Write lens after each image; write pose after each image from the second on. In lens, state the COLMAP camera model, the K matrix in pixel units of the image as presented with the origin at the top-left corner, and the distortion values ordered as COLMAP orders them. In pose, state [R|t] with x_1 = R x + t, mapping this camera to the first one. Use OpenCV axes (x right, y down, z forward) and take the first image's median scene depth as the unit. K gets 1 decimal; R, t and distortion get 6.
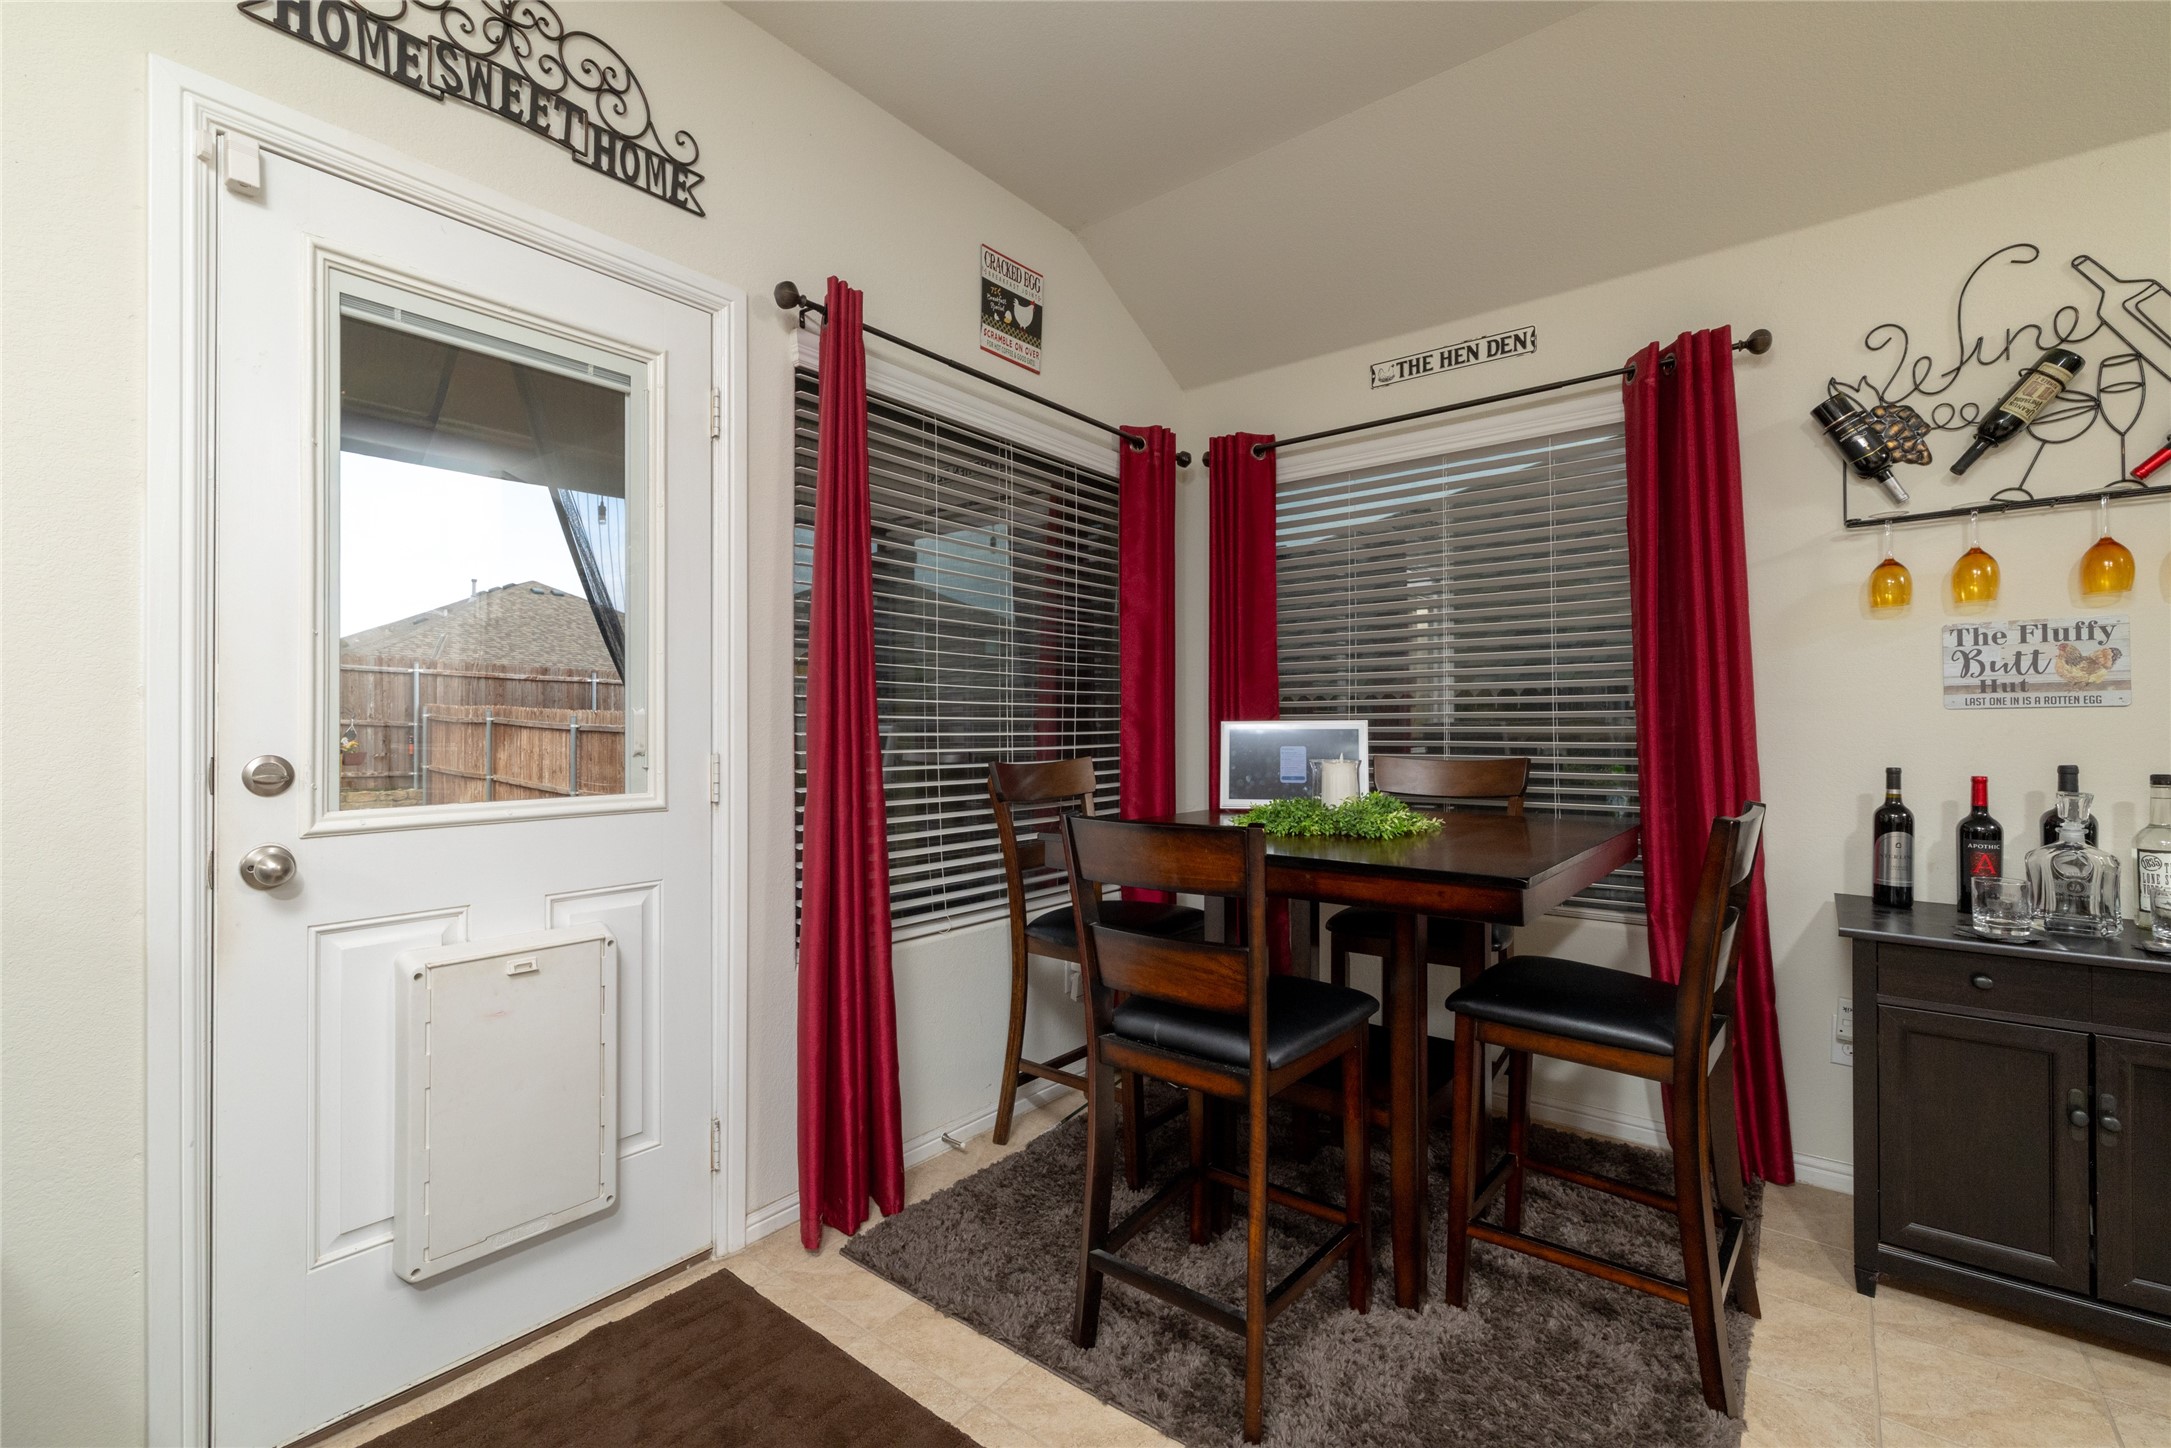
lens RADIAL K [[936.5, 0, 1056.0], [0, 936.5, 719.9], [0, 0, 1]] dist [-0.000016, 0.000352]
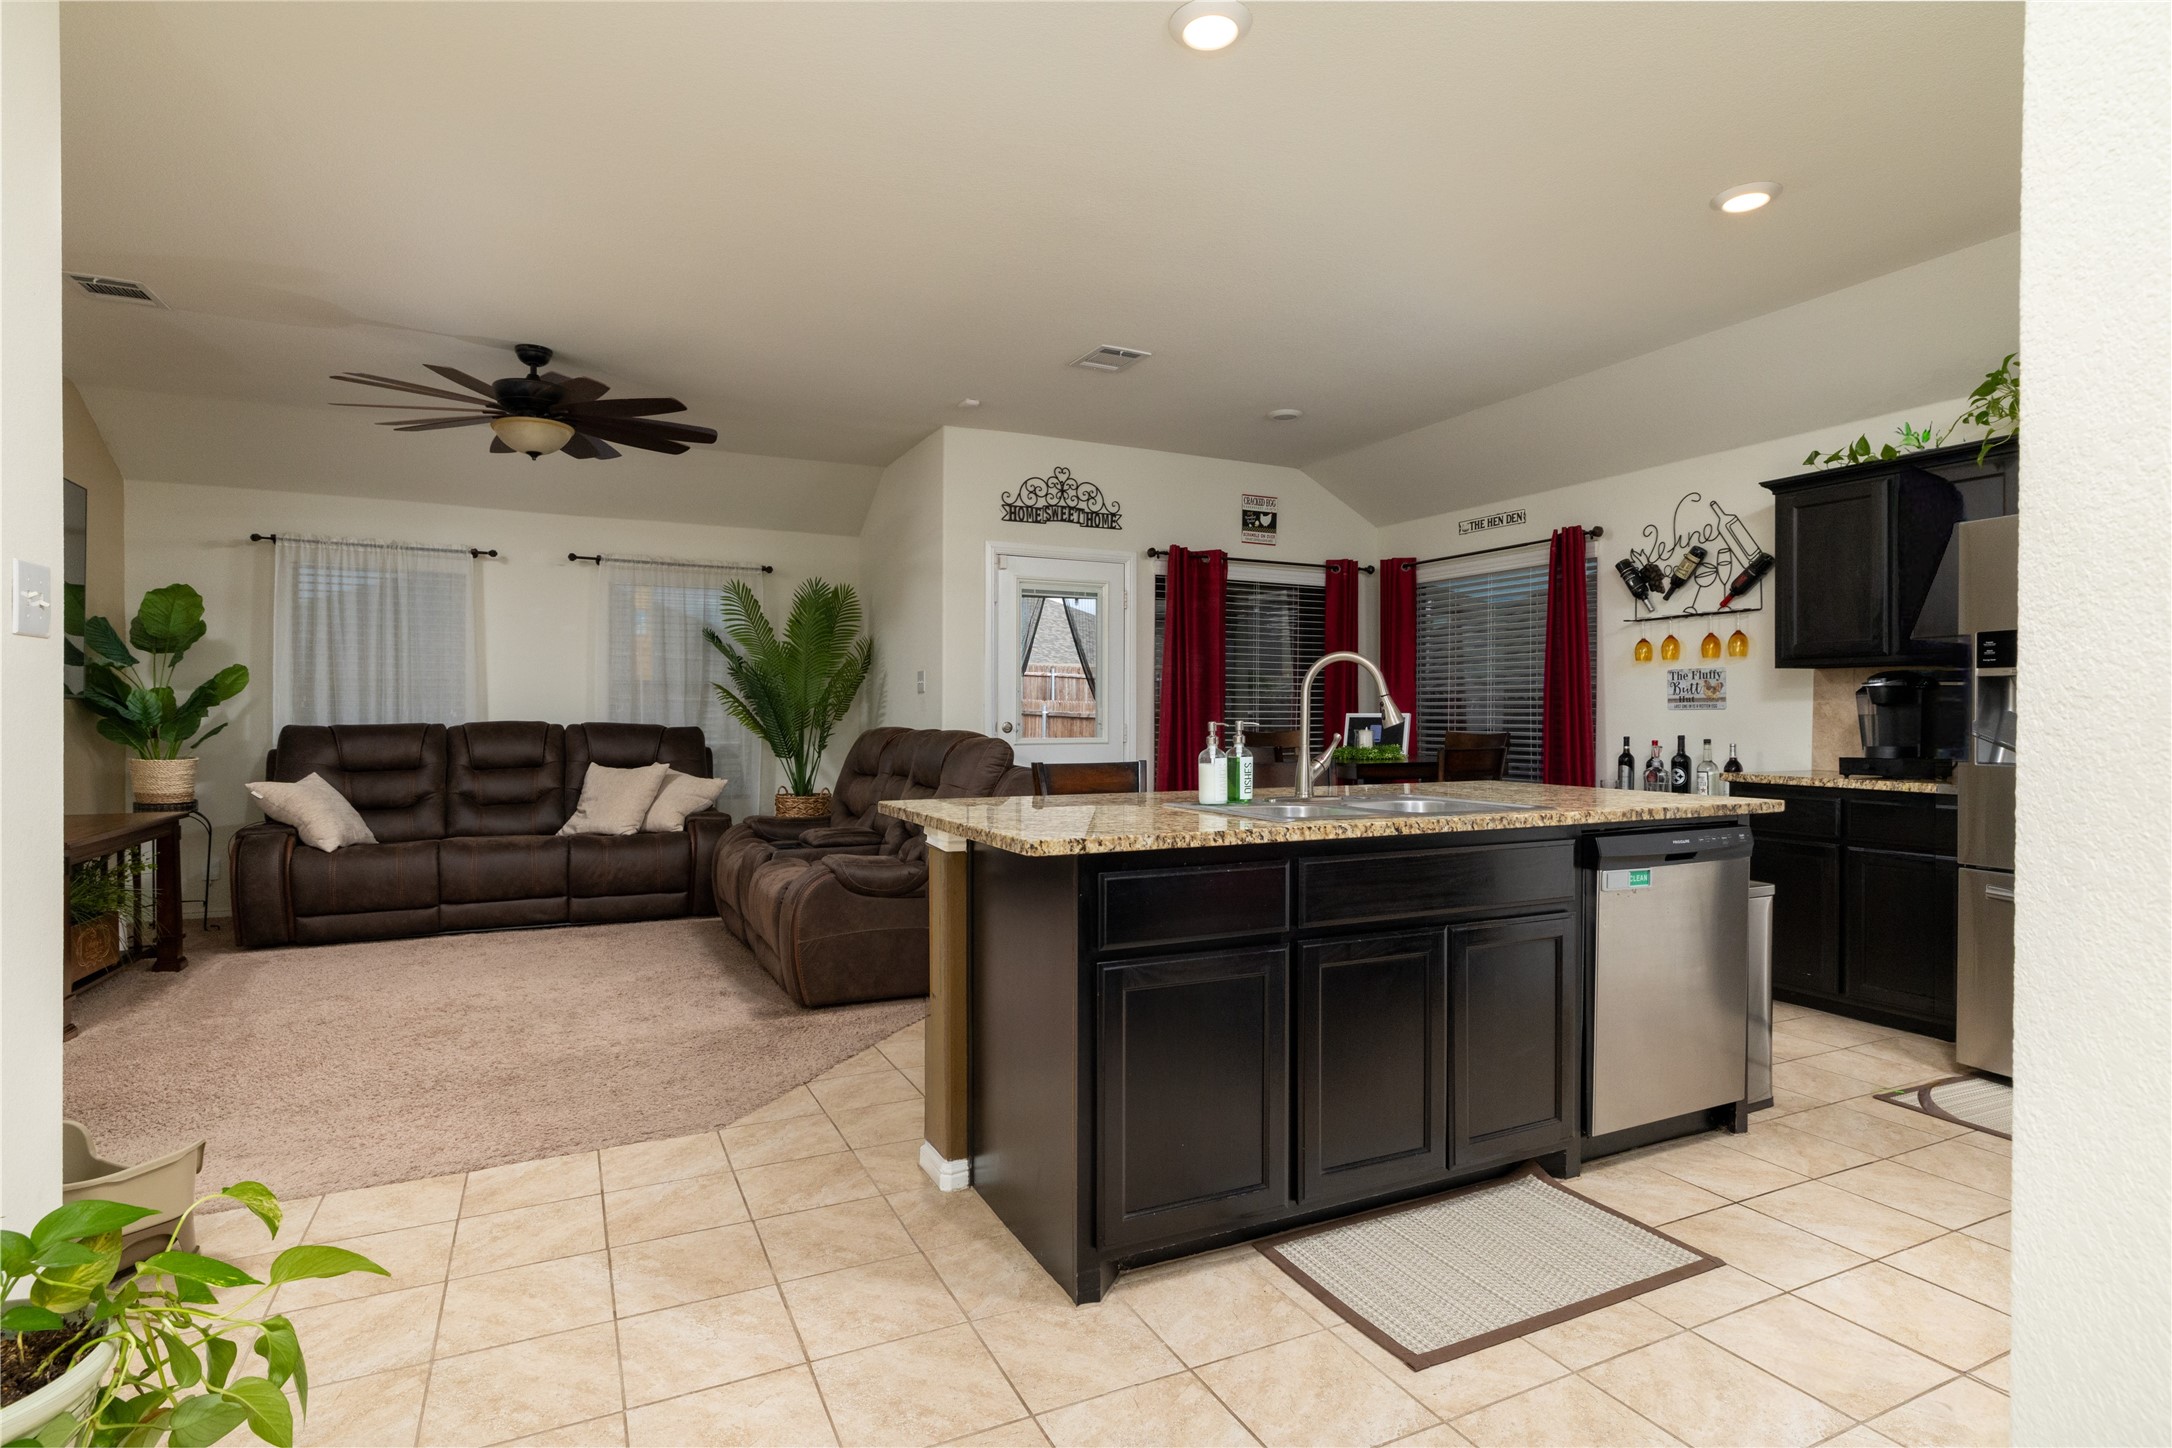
lens RADIAL K [[1068.2, 0, 1033.9], [0, 1068.2, 719.8], [0, 0, 1]] dist [-0.004052, -0.000119]
pose [[0.893642, 0.008012, -0.448710, 0.760248], [-0.002027, 0.999902, 0.013819, -0.019283], [0.448777, -0.011439, 0.893571, -1.815841]]
